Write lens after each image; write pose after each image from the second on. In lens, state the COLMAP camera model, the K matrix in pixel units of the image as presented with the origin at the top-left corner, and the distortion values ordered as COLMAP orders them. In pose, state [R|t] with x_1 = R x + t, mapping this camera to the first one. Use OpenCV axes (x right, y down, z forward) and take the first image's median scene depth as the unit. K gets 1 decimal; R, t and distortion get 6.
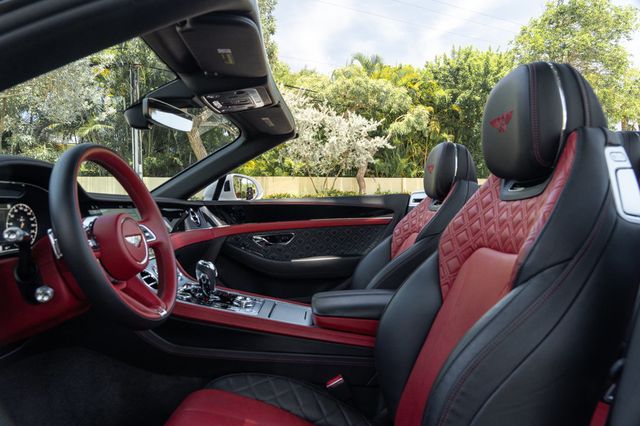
lens RADIAL K [[435.2, 0, 320.0], [0, 435.2, 213.0], [0, 0, 1]] dist [-0.007117, 0.000037]
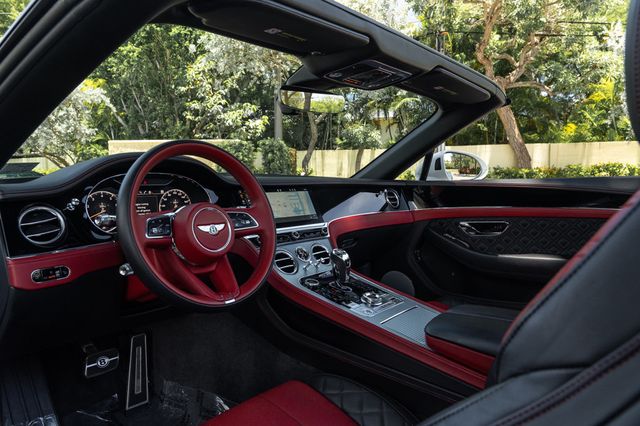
lens RADIAL K [[448.4, 0, 320.0], [0, 448.4, 213.0], [0, 0, 1]] dist [-0.000197, -0.000954]
pose [[0.766191, 0.064948, -0.639323, 0.205204], [-0.020625, 0.996852, 0.076551, -0.028187], [0.642282, -0.045467, 0.765118, 0.139710]]
